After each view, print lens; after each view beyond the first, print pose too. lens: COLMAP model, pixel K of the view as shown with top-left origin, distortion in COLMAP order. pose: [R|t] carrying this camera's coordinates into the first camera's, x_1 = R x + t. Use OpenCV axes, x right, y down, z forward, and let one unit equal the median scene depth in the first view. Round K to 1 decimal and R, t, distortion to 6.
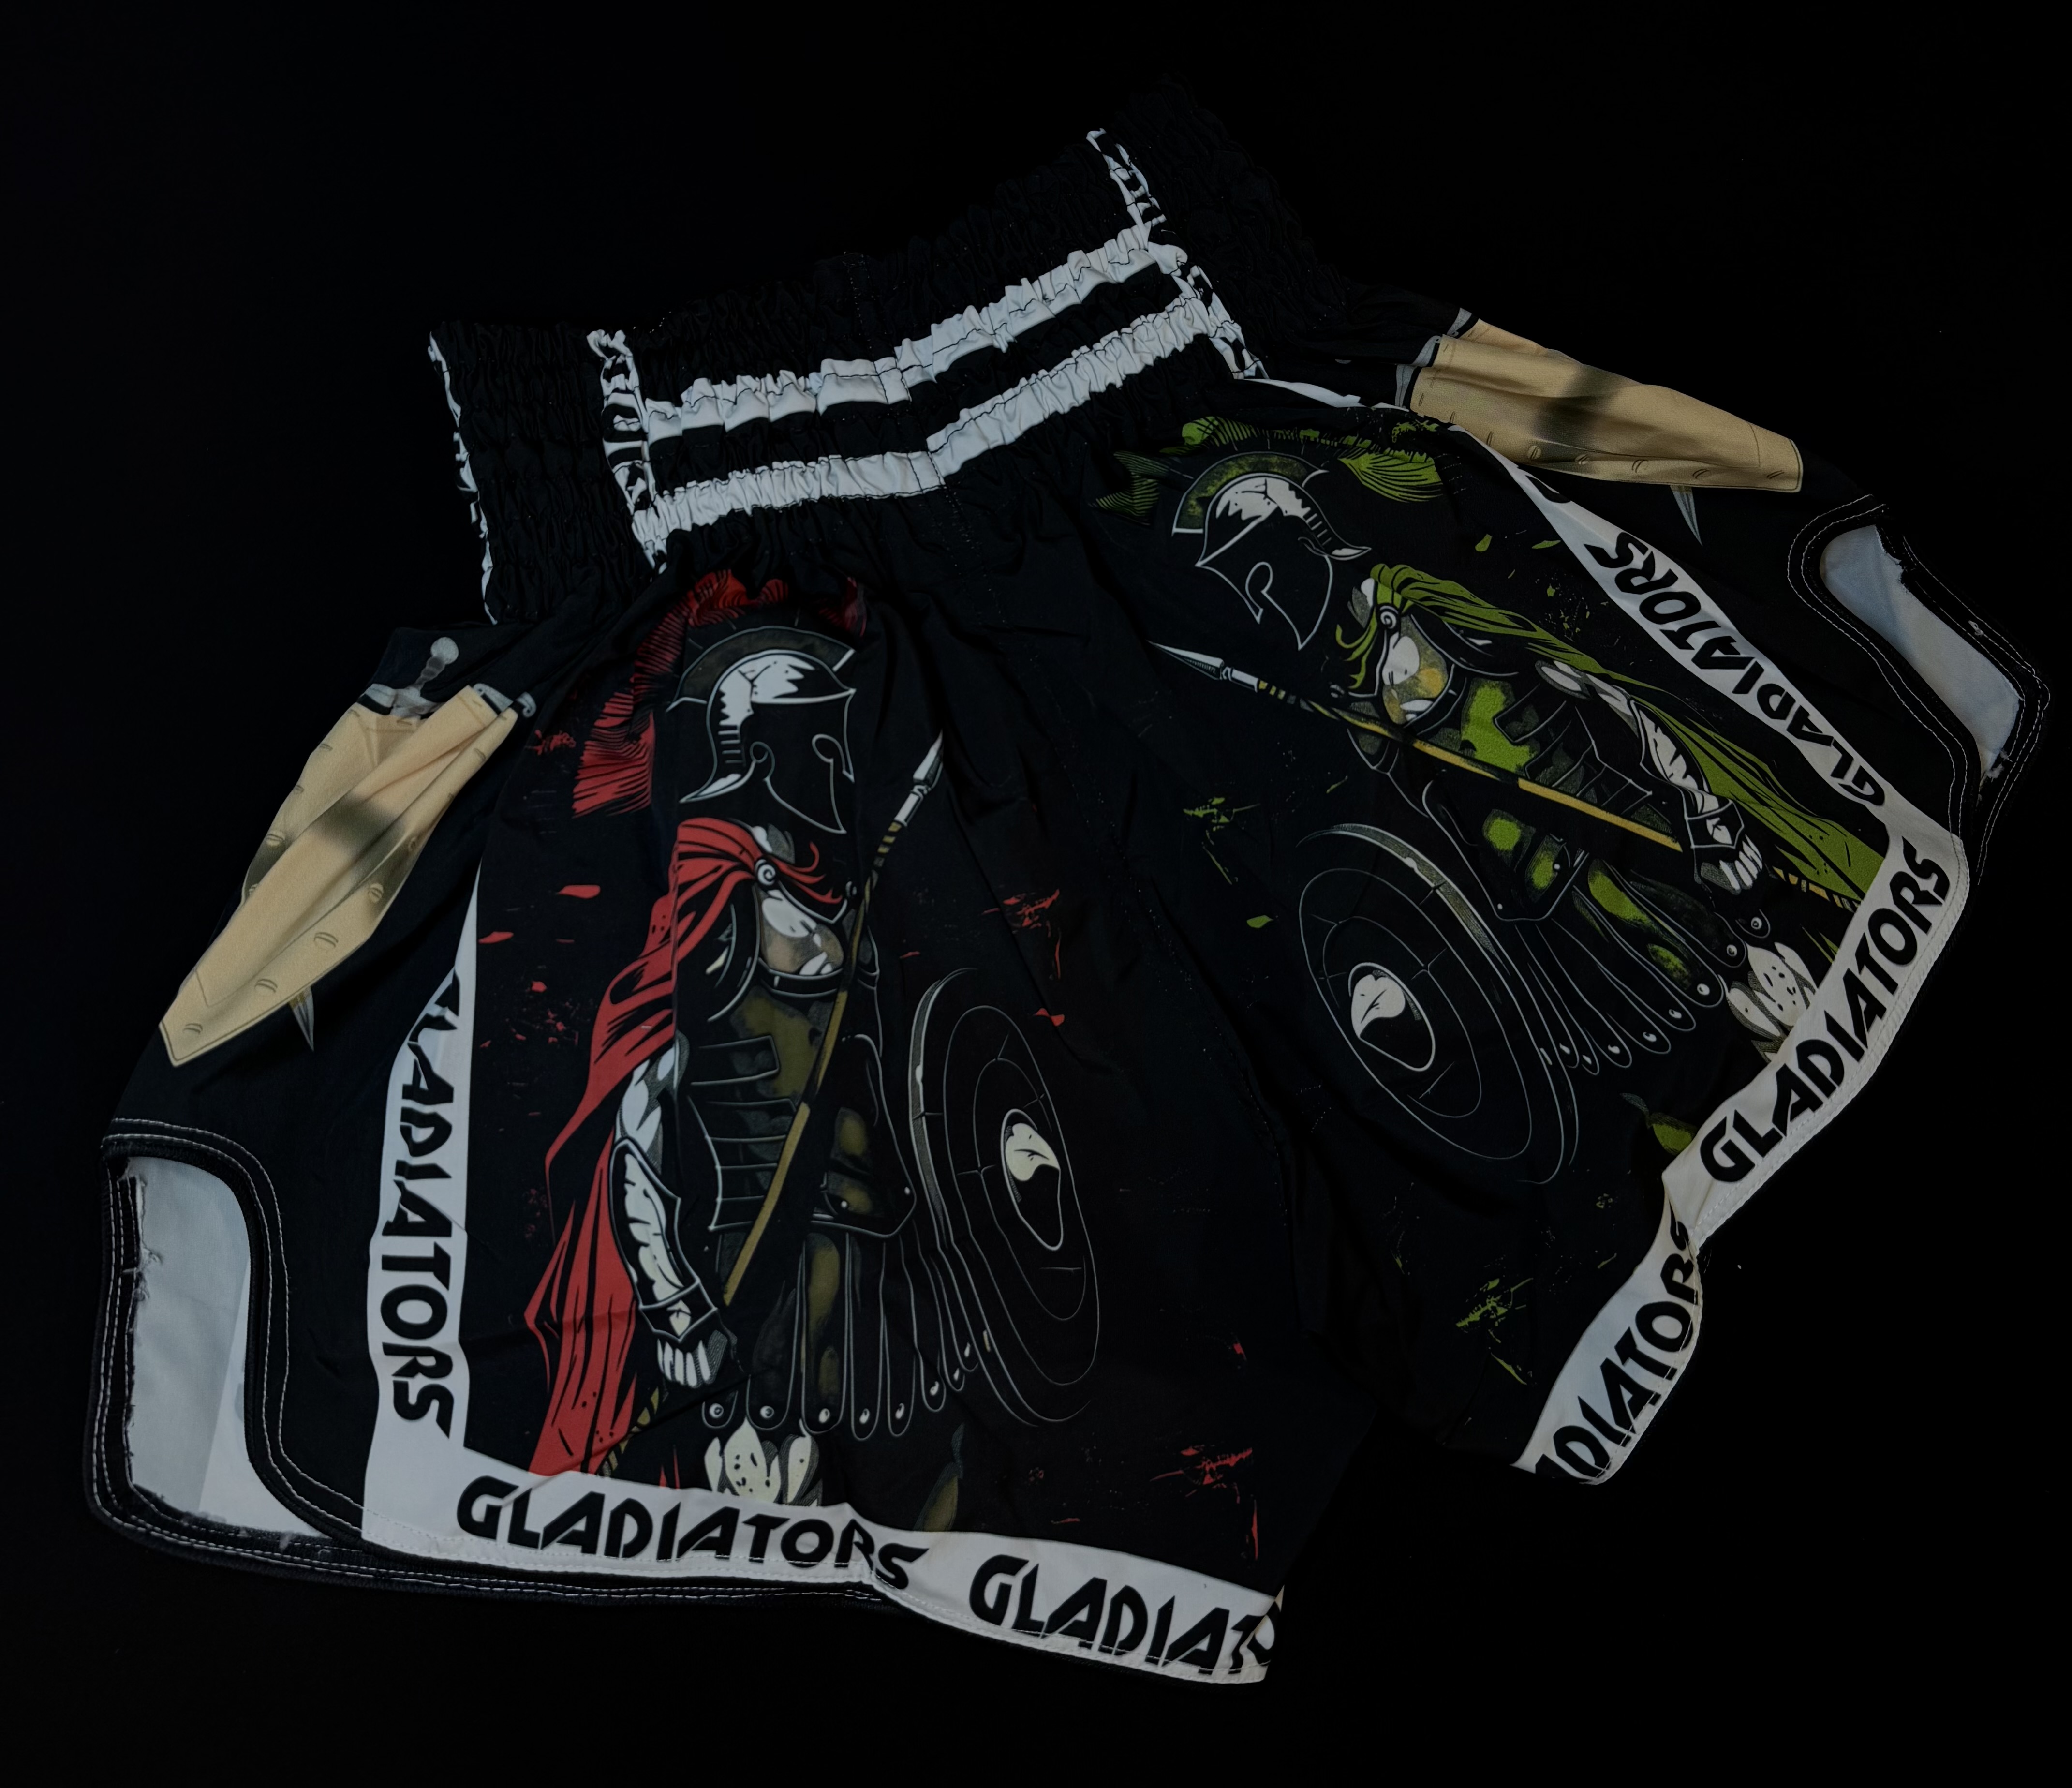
lens RADIAL K [[2065.6, 0, 1071.3], [0, 2065.6, 788.2], [0, 0, 1]] dist [0.092485, -0.160099]
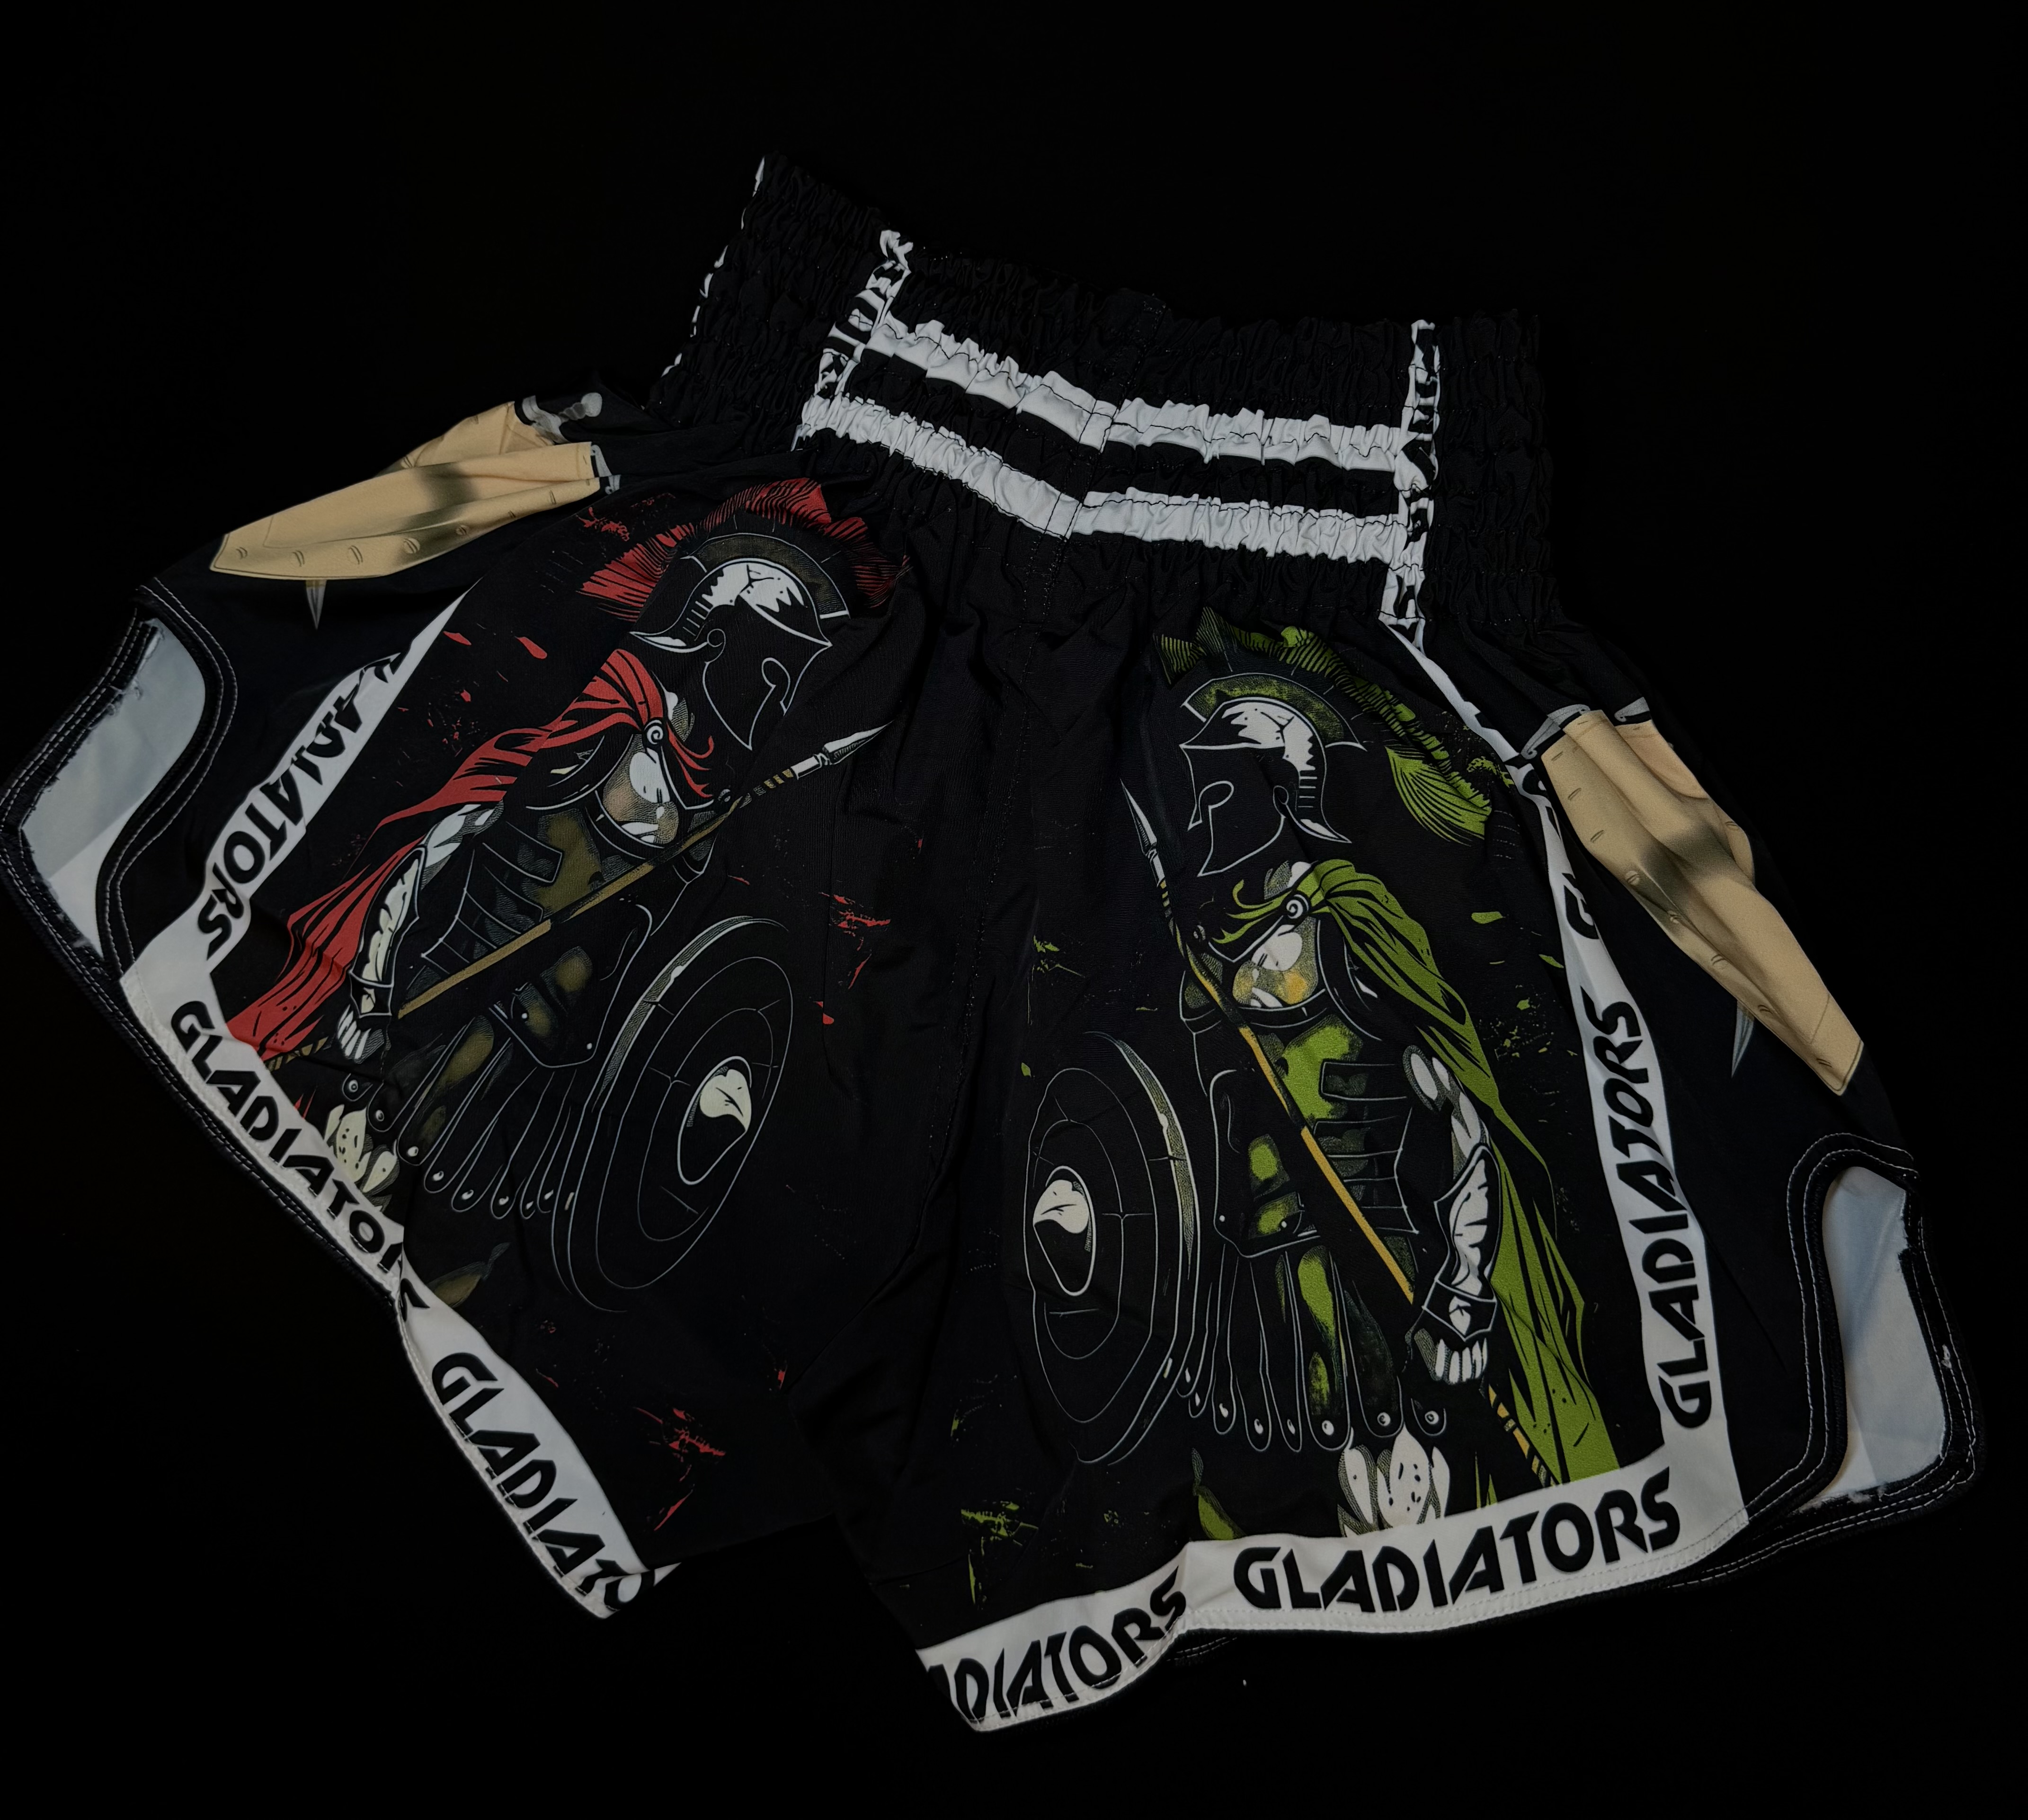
lens RADIAL K [[2025.8, 0, 968.2], [0, 2025.8, 864.5], [0, 0, 1]] dist [0.093209, -0.174550]
pose [[0.728896, 0.607328, -0.316011, 0.324405], [-0.580446, 0.792971, 0.185147, -0.182290], [0.363032, 0.048475, 0.930515, 0.072488]]
